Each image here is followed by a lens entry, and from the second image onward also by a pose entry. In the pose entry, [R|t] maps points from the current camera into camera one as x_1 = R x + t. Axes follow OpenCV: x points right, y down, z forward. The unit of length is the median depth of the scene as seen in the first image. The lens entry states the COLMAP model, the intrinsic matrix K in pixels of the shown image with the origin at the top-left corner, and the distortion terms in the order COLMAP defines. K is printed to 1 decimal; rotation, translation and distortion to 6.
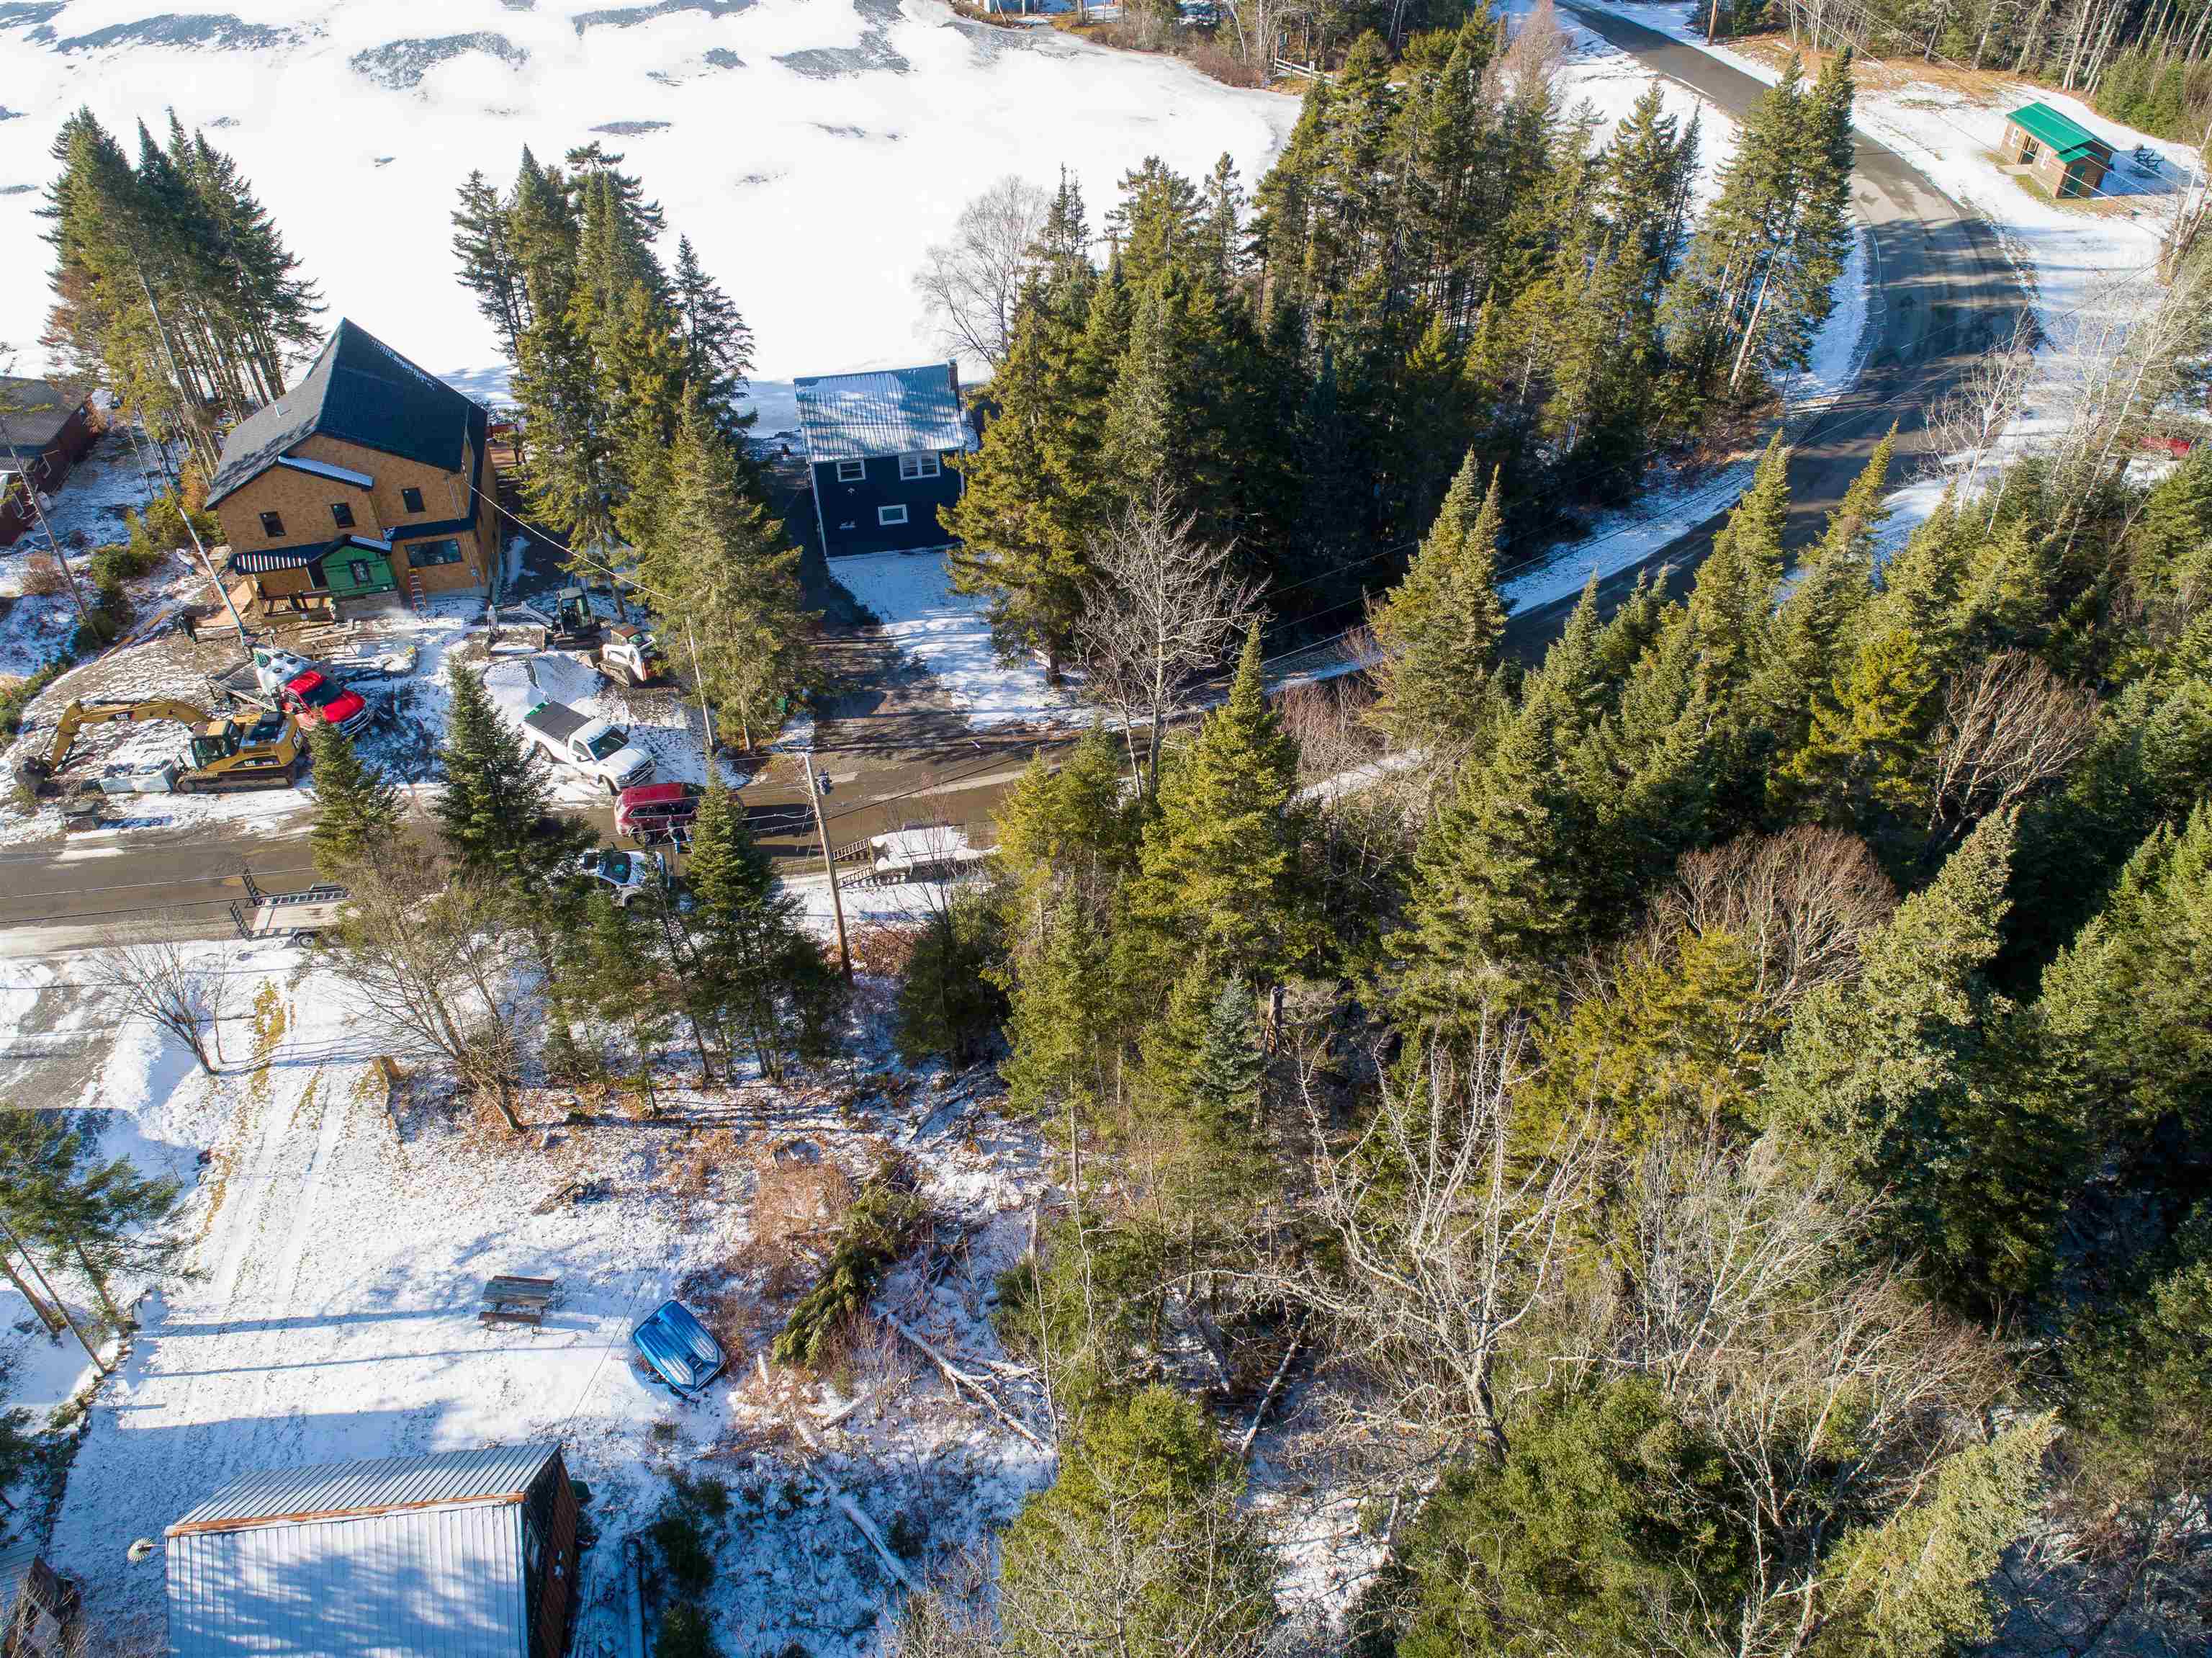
lens RADIAL K [[1666.6, 0, 1109.6], [0, 1666.6, 822.6], [0, 0, 1]] dist [-0.027707, 0.011000]
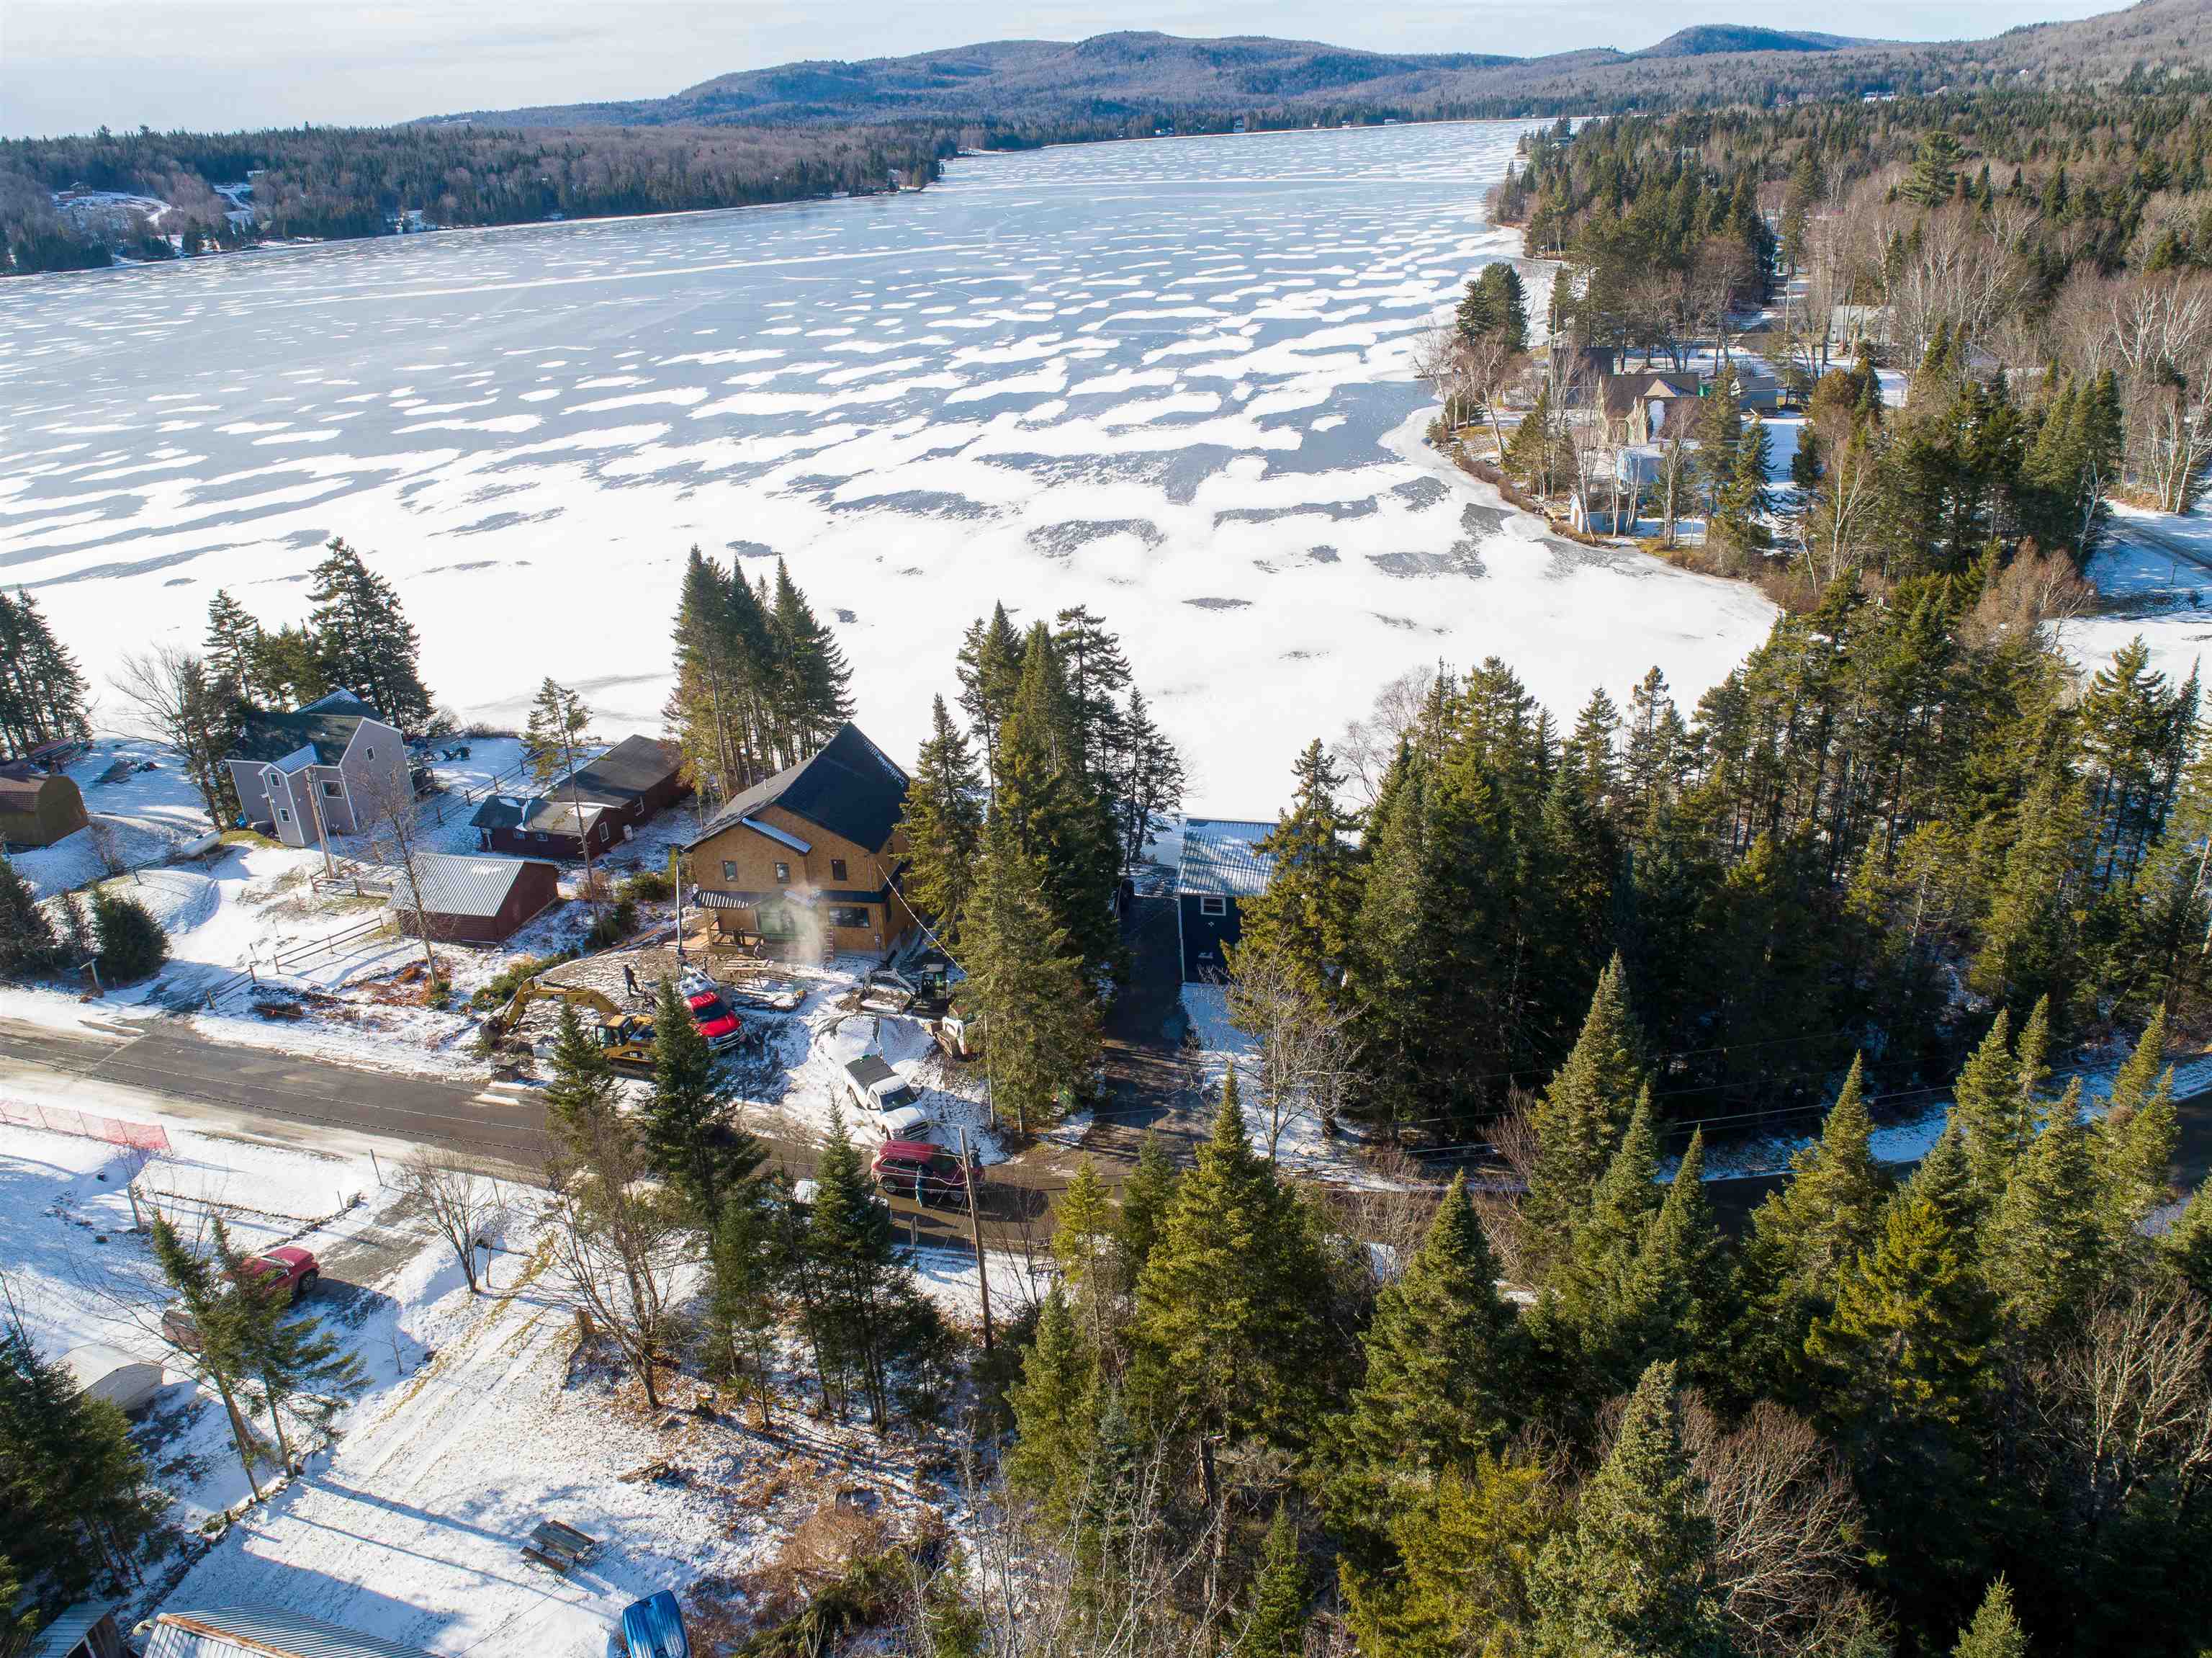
lens RADIAL K [[1666.6, 0, 1109.9], [0, 1666.6, 823.1], [0, 0, 1]] dist [-0.027707, 0.011000]
pose [[0.907541, 0.130257, -0.399252, 0.251545], [-0.234250, 0.946061, -0.223818, -0.006062], [0.348563, 0.296649, 0.889102, 0.001412]]
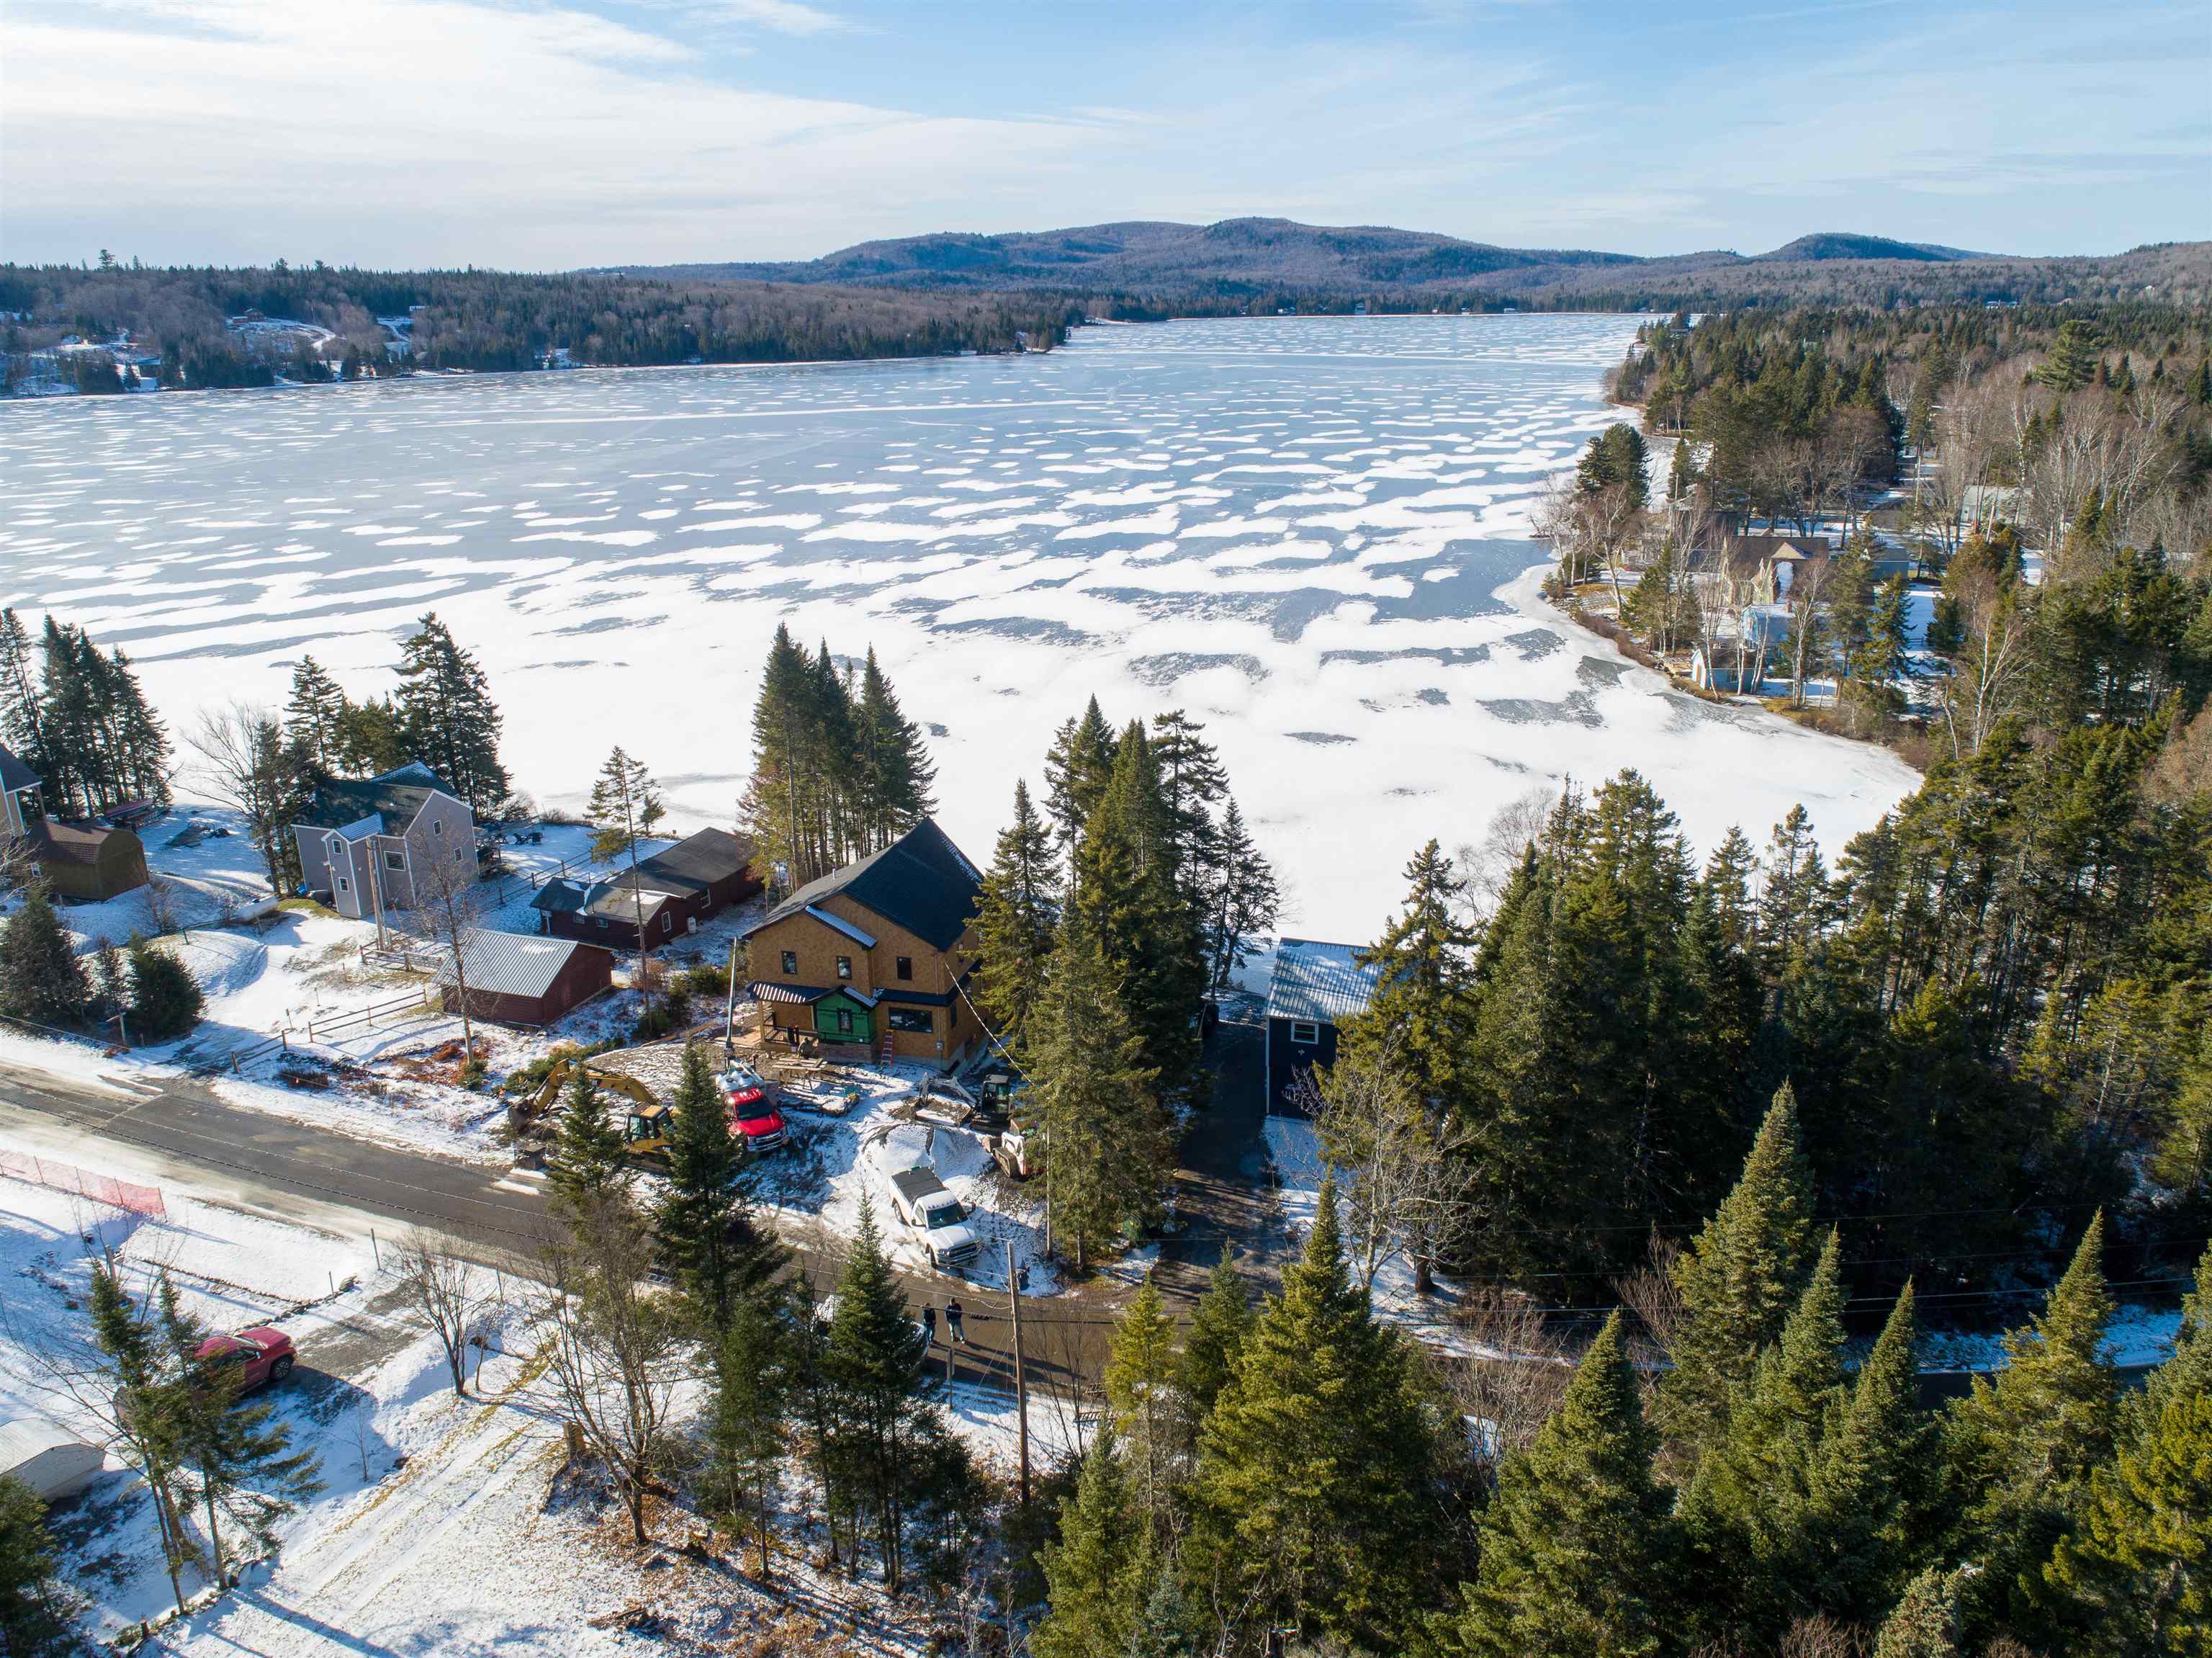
lens RADIAL K [[1666.6, 0, 1109.9], [0, 1666.6, 825.2], [0, 0, 1]] dist [-0.027707, 0.011000]
pose [[0.876277, 0.144111, -0.459750, 0.218147], [-0.304619, 0.905012, -0.296919, 0.007395], [0.373290, 0.400232, 0.836940, 0.096175]]
